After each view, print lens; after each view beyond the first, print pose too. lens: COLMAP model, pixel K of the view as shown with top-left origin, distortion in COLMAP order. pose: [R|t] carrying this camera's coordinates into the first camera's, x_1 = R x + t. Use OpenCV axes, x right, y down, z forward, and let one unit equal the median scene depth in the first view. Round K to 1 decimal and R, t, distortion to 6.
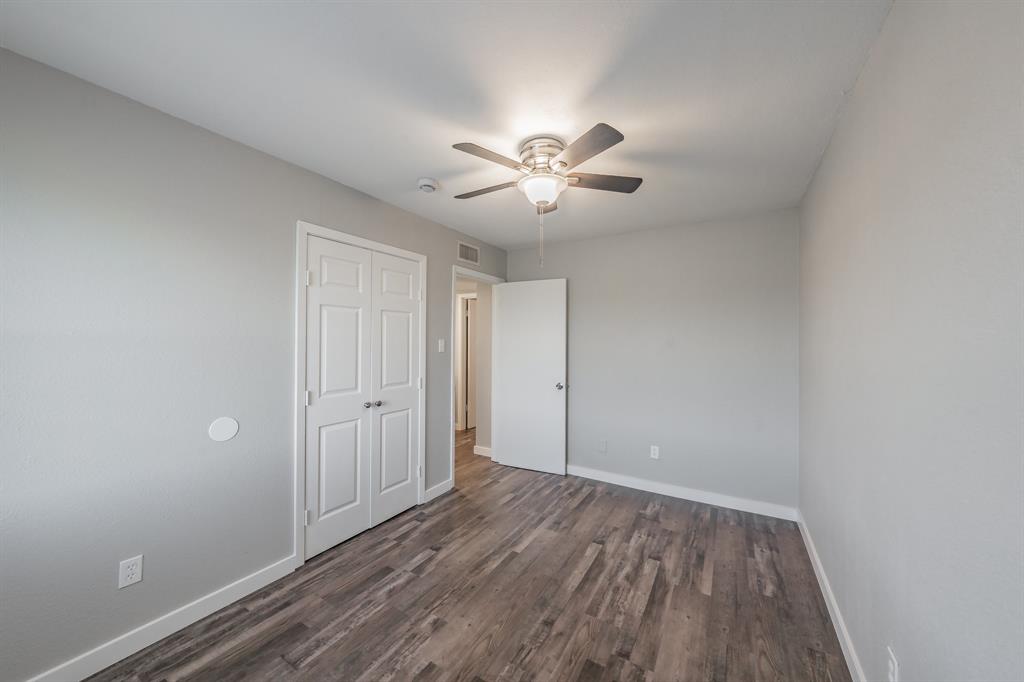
lens RADIAL K [[355.9, 0, 512.8], [0, 355.9, 335.2], [0, 0, 1]] dist [0.000338, 0.000022]
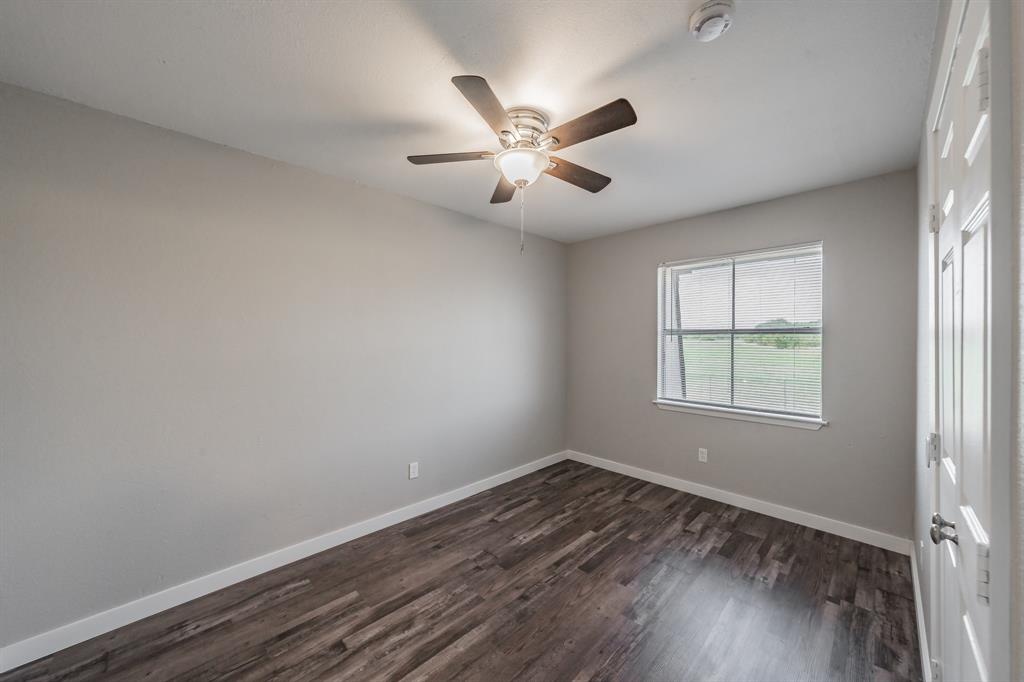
lens RADIAL K [[371.3, 0, 516.1], [0, 371.3, 336.7], [0, 0, 1]] dist [0.002560, 0.000123]
pose [[-0.974531, -0.002358, 0.224241, -0.106111], [-0.006526, 0.999819, -0.017846, 0.030503], [-0.224159, -0.018854, -0.974370, 1.767887]]
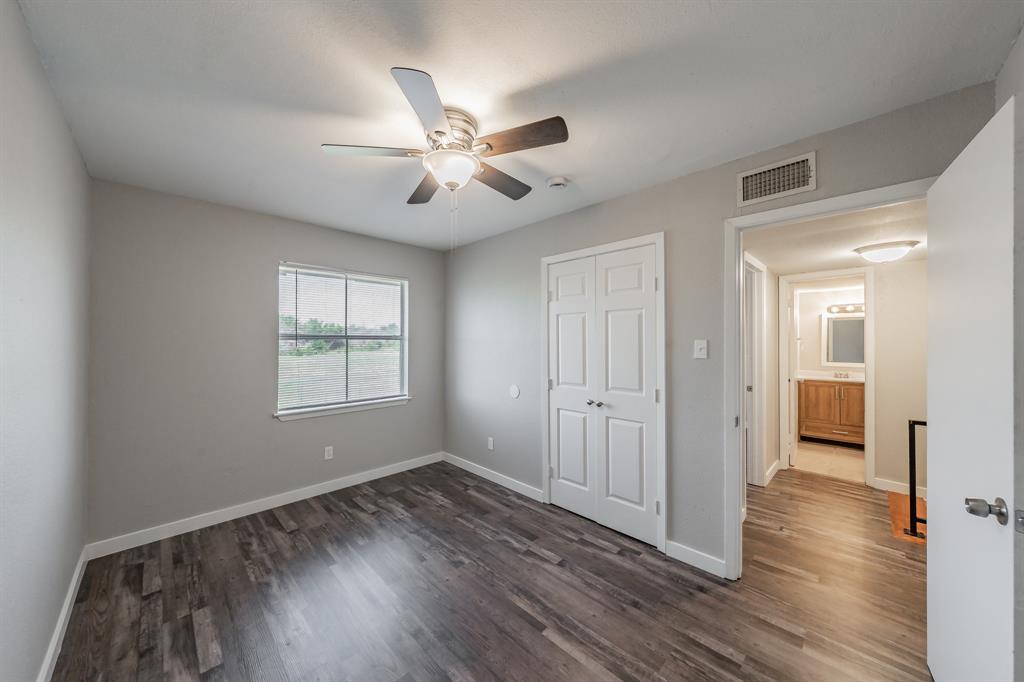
lens RADIAL K [[355.9, 0, 512.8], [0, 355.9, 335.2], [0, 0, 1]] dist [0.000338, 0.000022]
pose [[-0.224715, -0.018152, -0.974255, 0.835586], [0.016934, 0.999603, -0.022530, 0.019026], [0.974277, -0.021561, -0.224319, 1.241334]]
